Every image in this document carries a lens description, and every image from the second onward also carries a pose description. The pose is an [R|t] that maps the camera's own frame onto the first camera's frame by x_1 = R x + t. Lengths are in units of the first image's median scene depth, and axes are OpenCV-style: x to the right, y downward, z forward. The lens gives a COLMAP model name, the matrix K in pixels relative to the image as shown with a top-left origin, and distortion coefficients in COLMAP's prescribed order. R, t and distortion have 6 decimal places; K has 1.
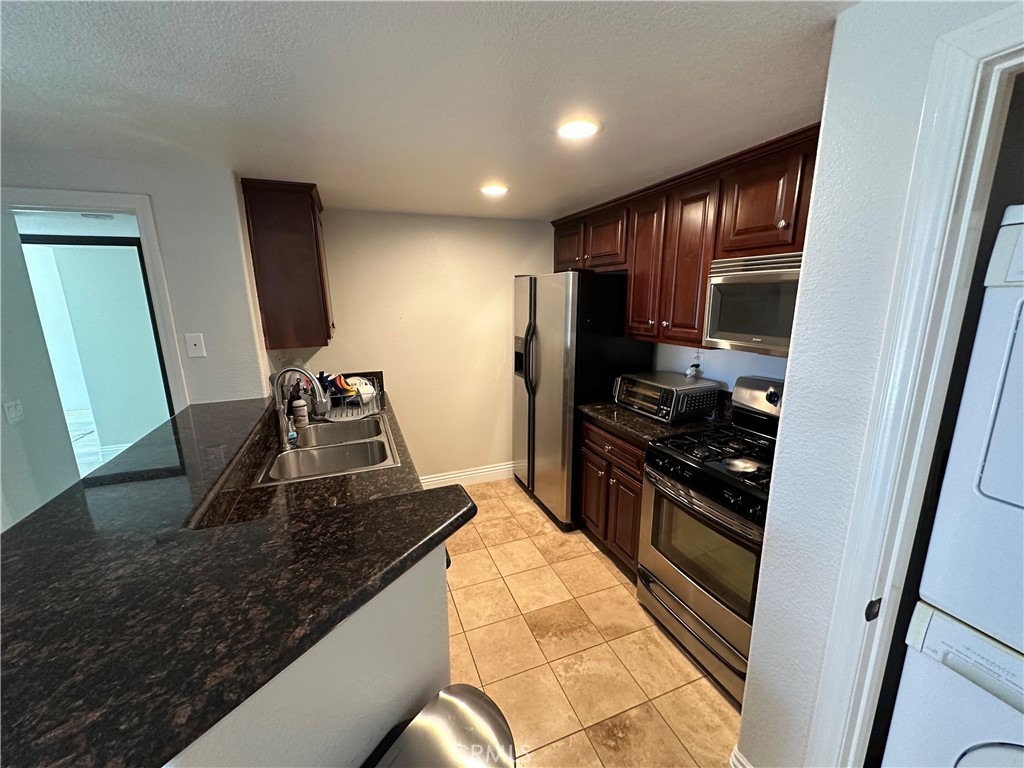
lens RADIAL K [[408.2, 0, 511.3], [0, 408.2, 381.0], [0, 0, 1]] dist [-0.010029, 0.003264]
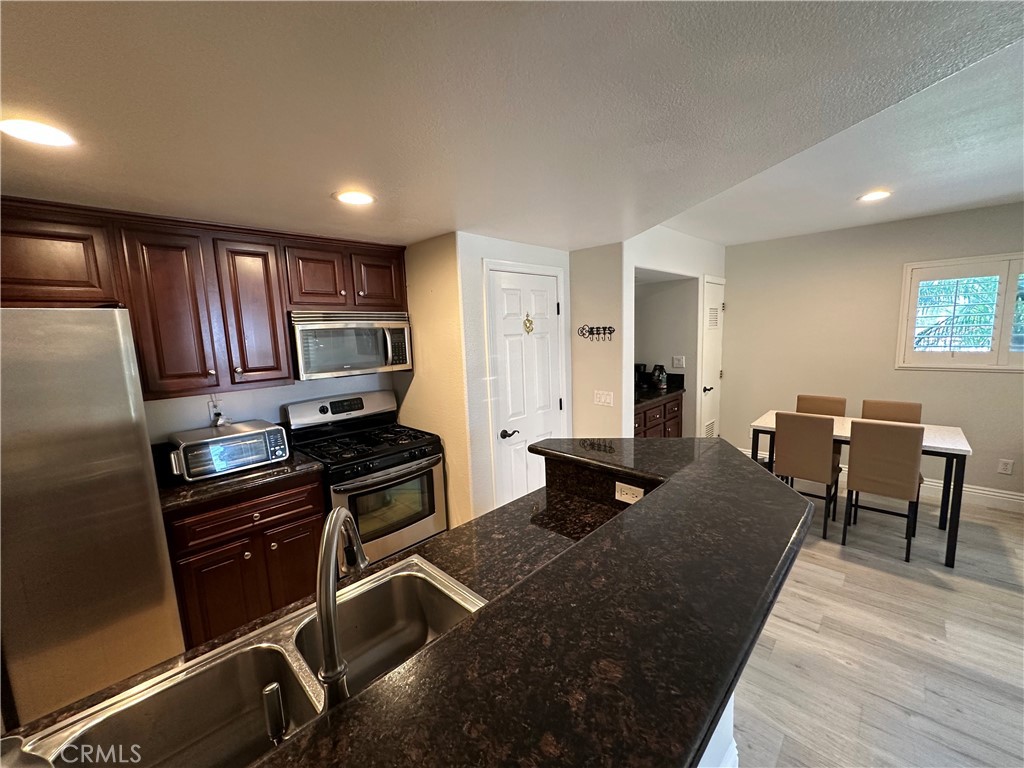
lens RADIAL K [[408.2, 0, 512.8], [0, 408.2, 385.1], [0, 0, 1]] dist [-0.010029, 0.003264]
pose [[-0.409648, -0.098953, 0.906861, -0.755854], [0.227433, 0.951631, 0.206574, -0.158403], [-0.883438, 0.290873, -0.367328, 0.786724]]
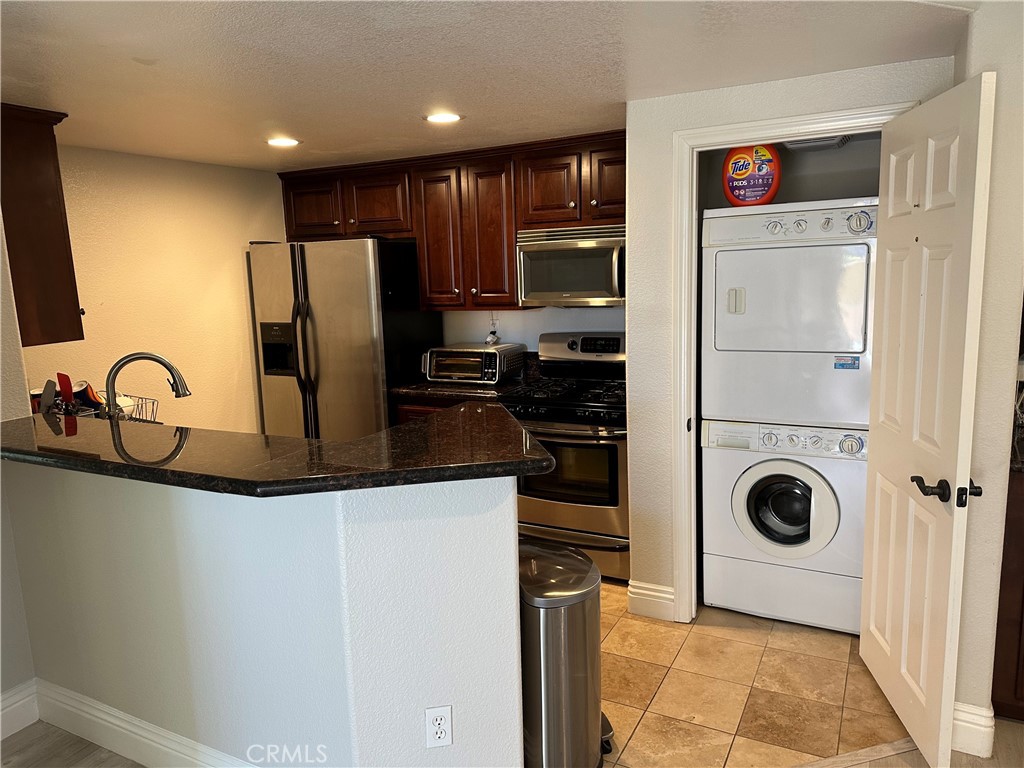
lens RADIAL K [[714.6, 0, 509.1], [0, 714.6, 382.9], [0, 0, 1]] dist [0.060671, -0.079504]
pose [[0.755501, -0.116827, 0.644647, -0.731370], [0.159809, 0.987112, -0.008399, 0.115761], [-0.635358, 0.109367, 0.764434, -0.398465]]
